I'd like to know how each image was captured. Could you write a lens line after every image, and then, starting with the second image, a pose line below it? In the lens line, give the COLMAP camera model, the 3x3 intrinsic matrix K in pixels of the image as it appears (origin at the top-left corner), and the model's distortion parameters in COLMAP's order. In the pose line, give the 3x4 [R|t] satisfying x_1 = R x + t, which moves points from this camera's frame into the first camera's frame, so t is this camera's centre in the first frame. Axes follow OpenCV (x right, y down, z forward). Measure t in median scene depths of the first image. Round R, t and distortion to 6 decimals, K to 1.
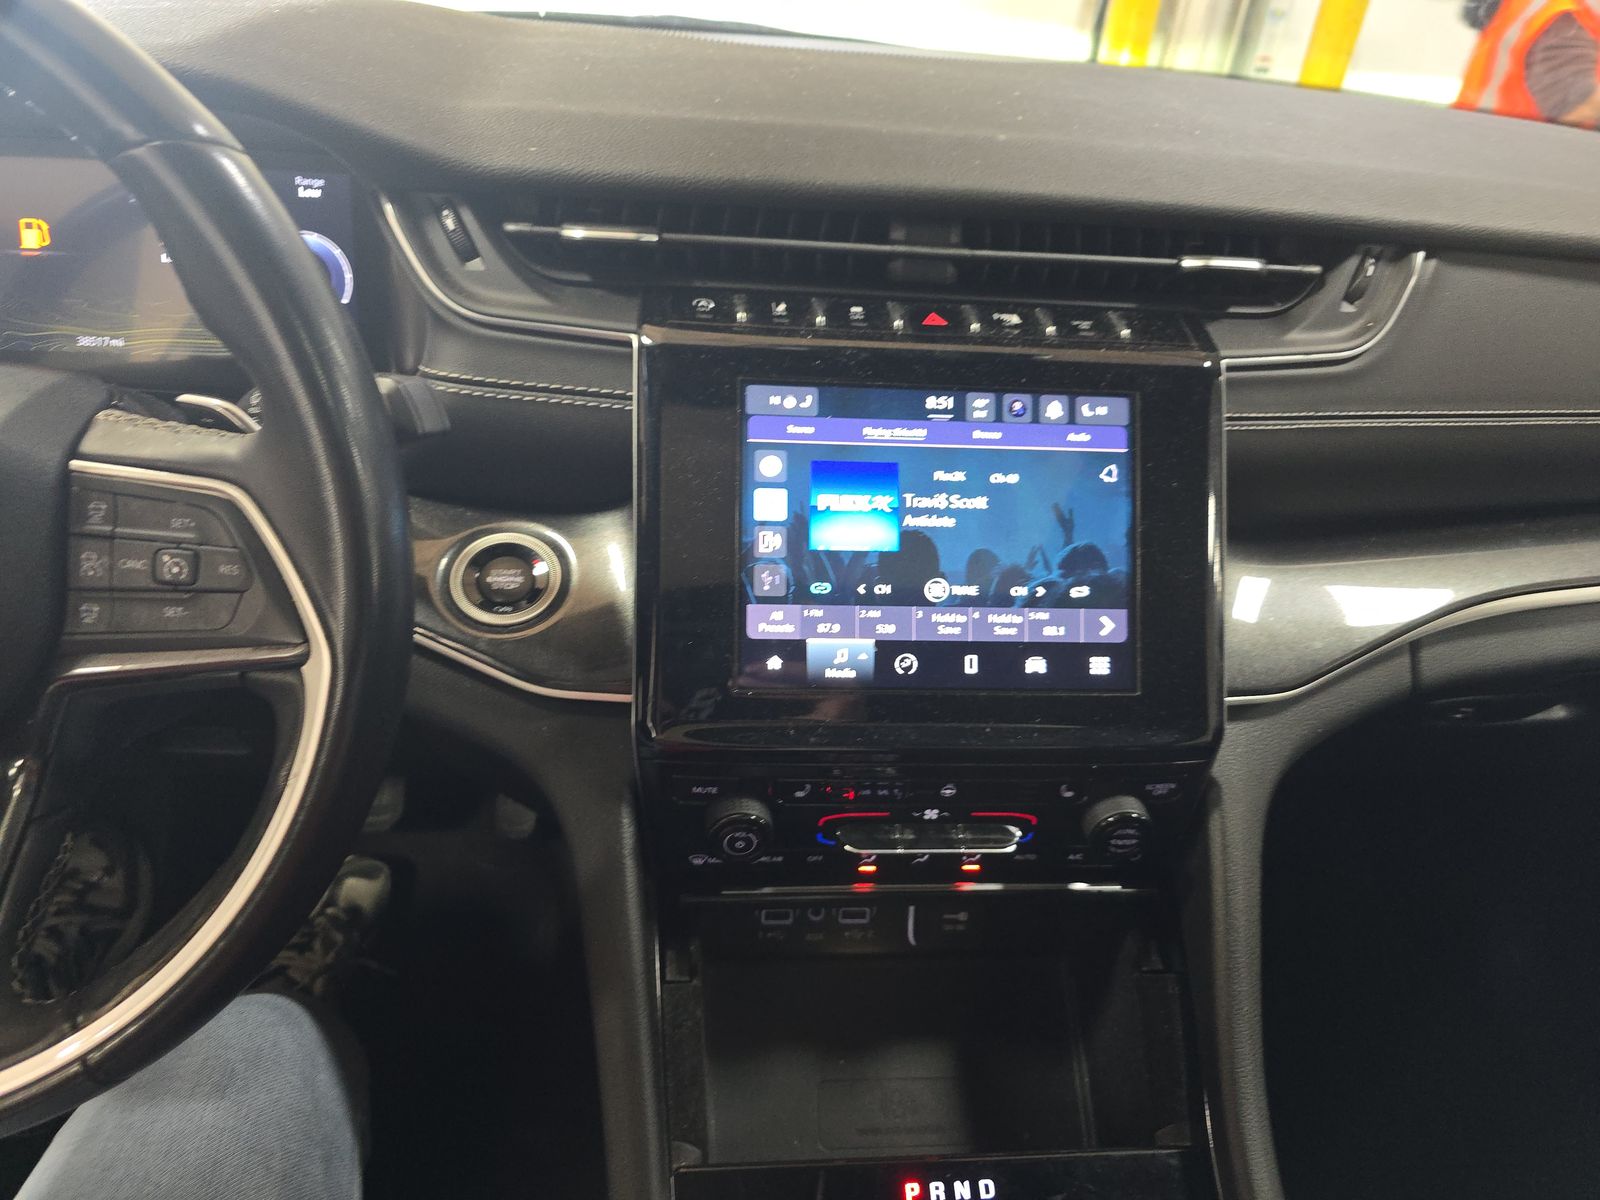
lens RADIAL K [[1071.6, 0, 800.0], [0, 1071.6, 600.0], [0, 0, 1]] dist [0.094161, -0.113053]
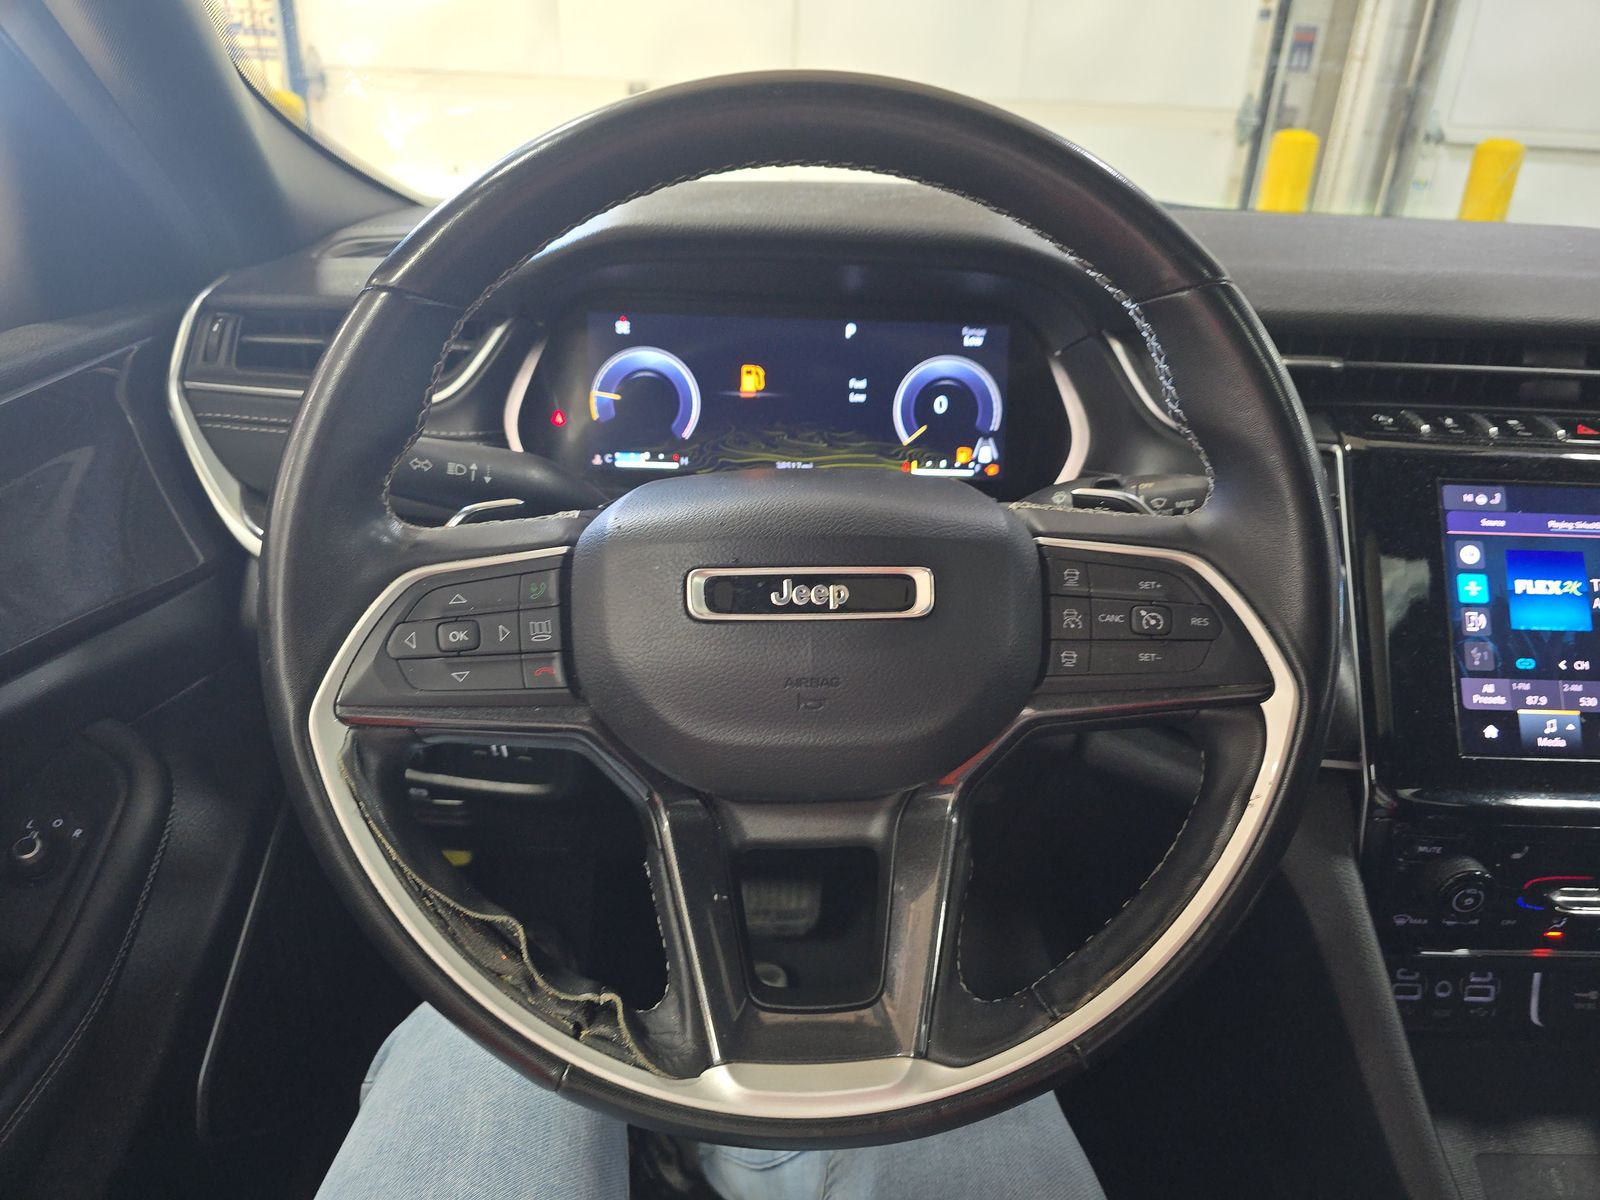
lens RADIAL K [[1073.5, 0, 800.0], [0, 1073.5, 600.0], [0, 0, 1]] dist [-0.004214, -0.006112]
pose [[0.995622, -0.002492, -0.093438, -0.616327], [-0.011018, 0.989547, -0.143792, 0.089769], [0.092819, 0.144192, 0.985187, -0.157021]]
